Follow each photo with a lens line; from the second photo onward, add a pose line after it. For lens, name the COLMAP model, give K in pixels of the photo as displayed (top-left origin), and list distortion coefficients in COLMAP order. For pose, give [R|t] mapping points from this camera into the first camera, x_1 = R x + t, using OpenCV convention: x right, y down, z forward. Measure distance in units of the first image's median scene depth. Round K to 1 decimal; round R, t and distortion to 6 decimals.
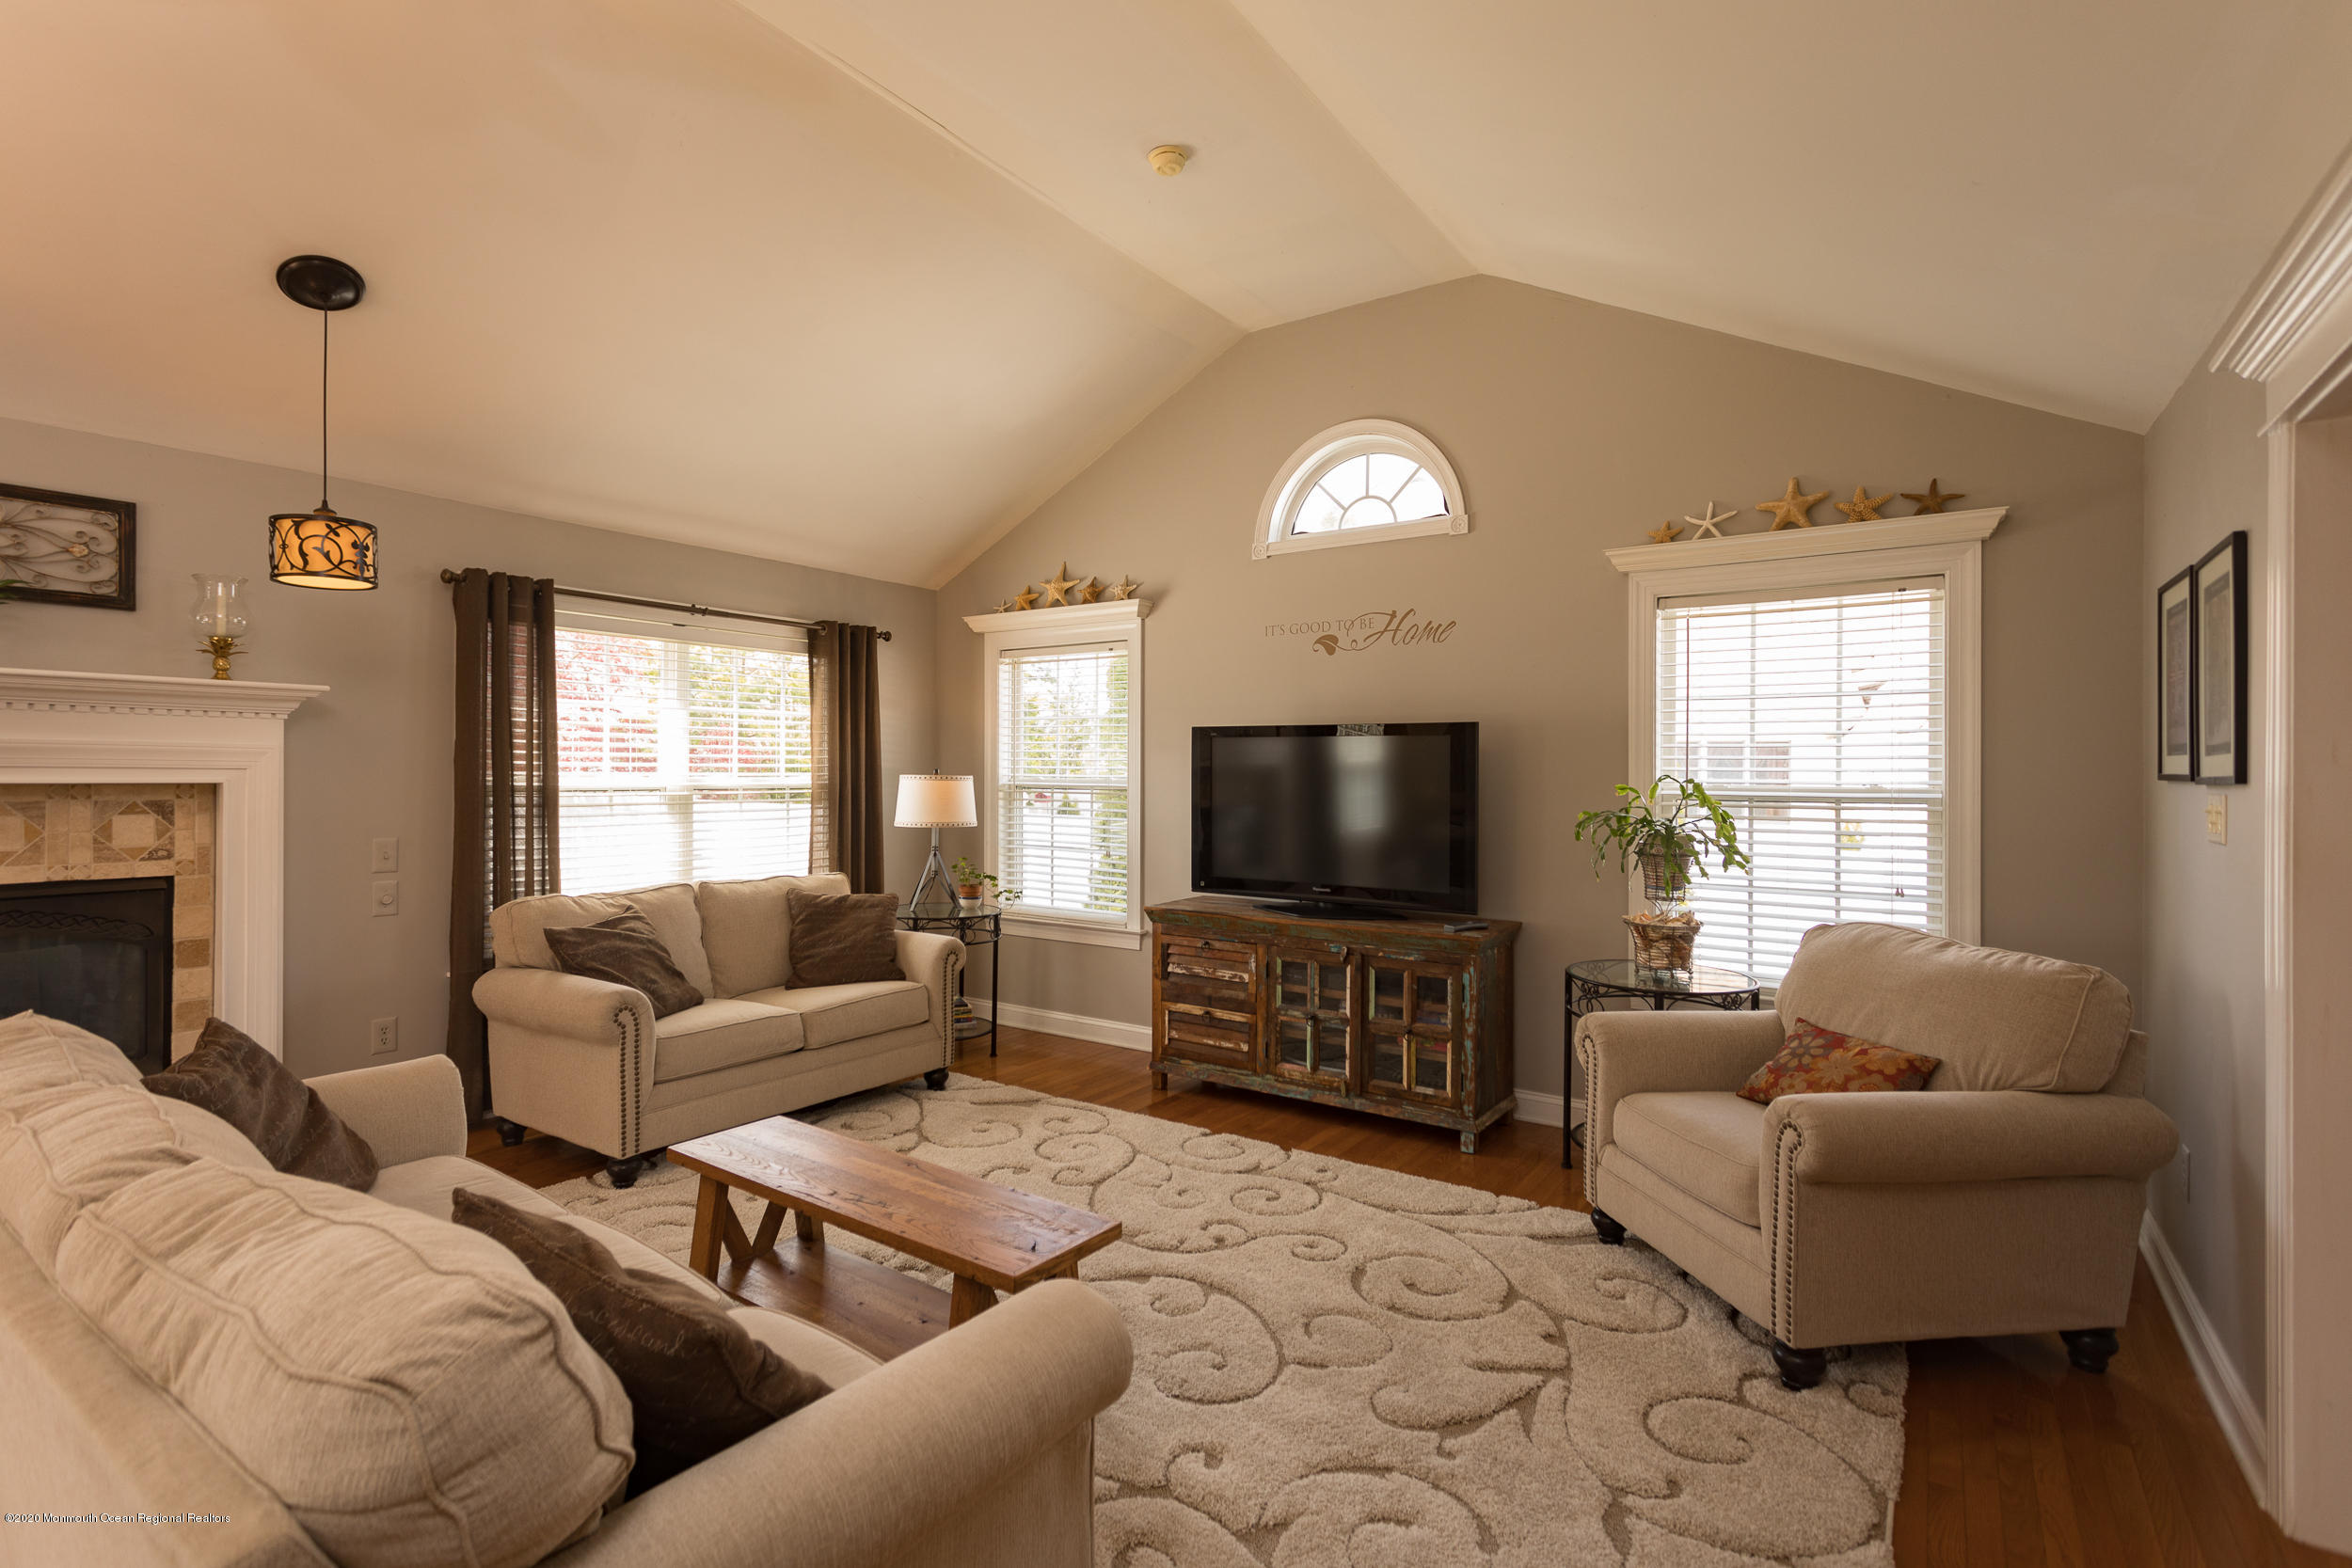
lens RADIAL K [[1104.1, 0, 1160.6], [0, 1104.1, 773.5], [0, 0, 1]] dist [0.000835, 0.001515]
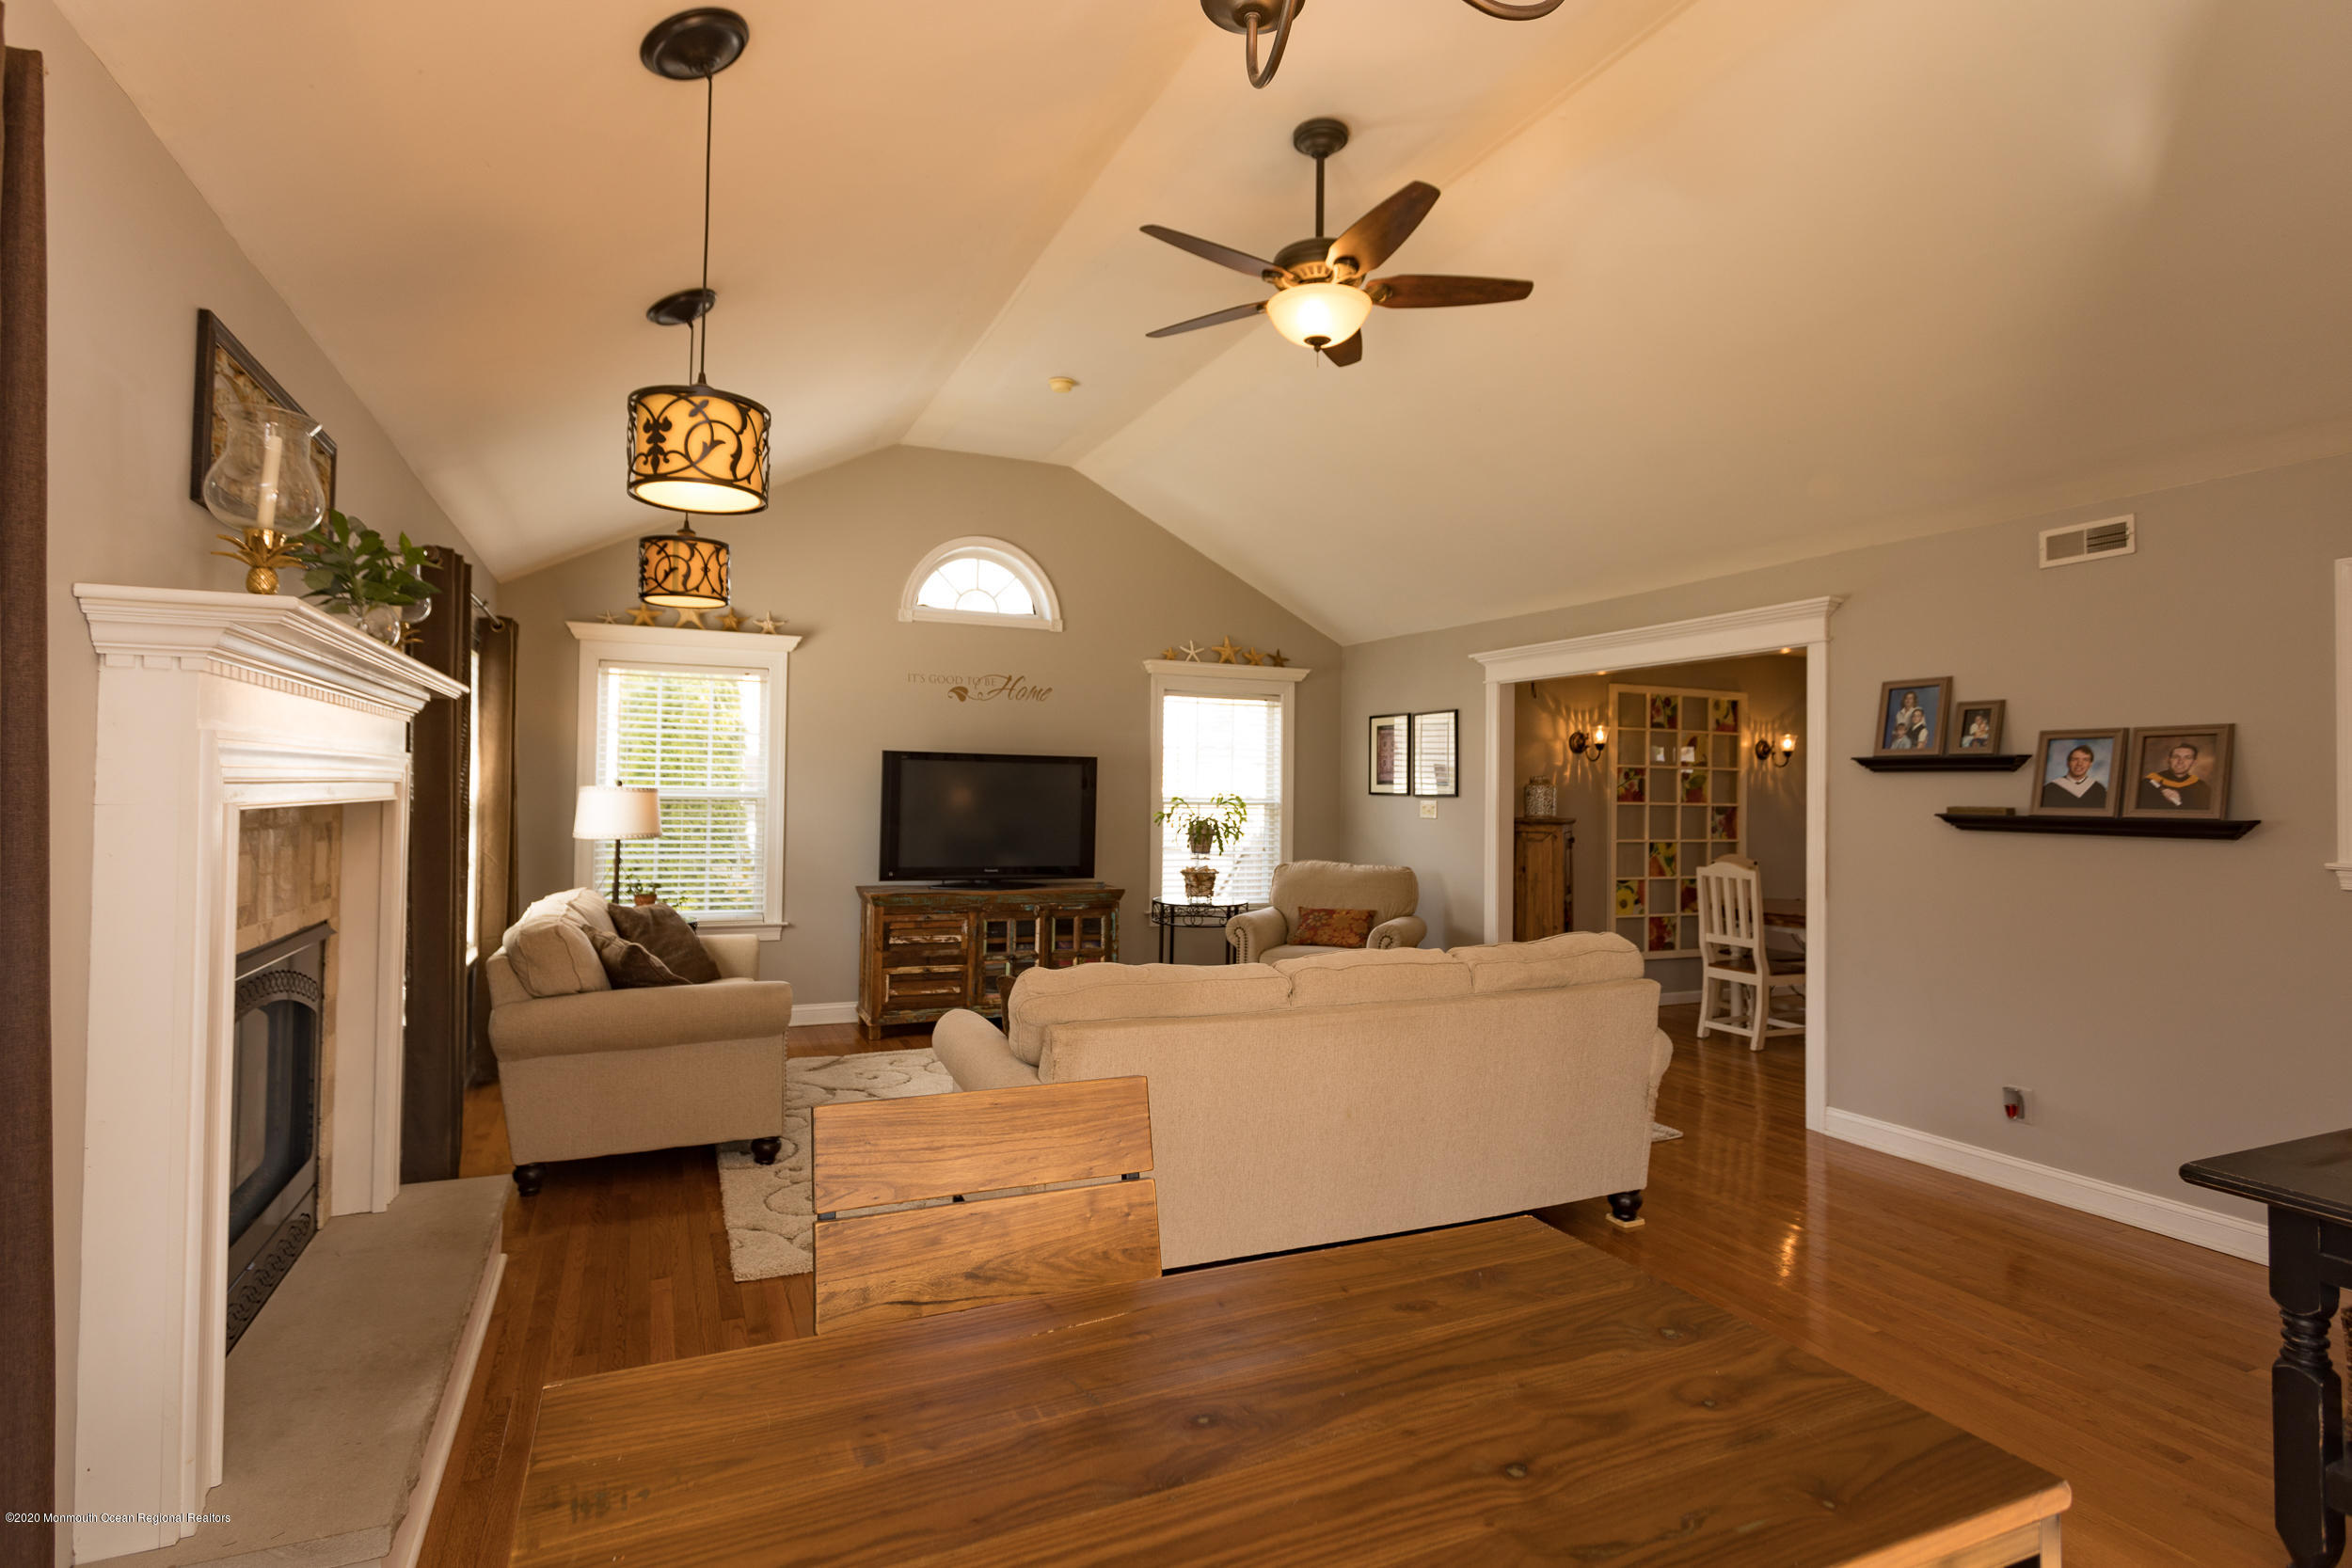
lens RADIAL K [[1157.0, 0, 1160.7], [0, 1157.0, 768.7], [0, 0, 1]] dist [0.001315, 0.000525]
pose [[0.515097, 0.018843, 0.856925, -1.109204], [-0.011830, 0.999819, -0.014874, -0.006243], [-0.857050, -0.002475, 0.515227, 0.058364]]
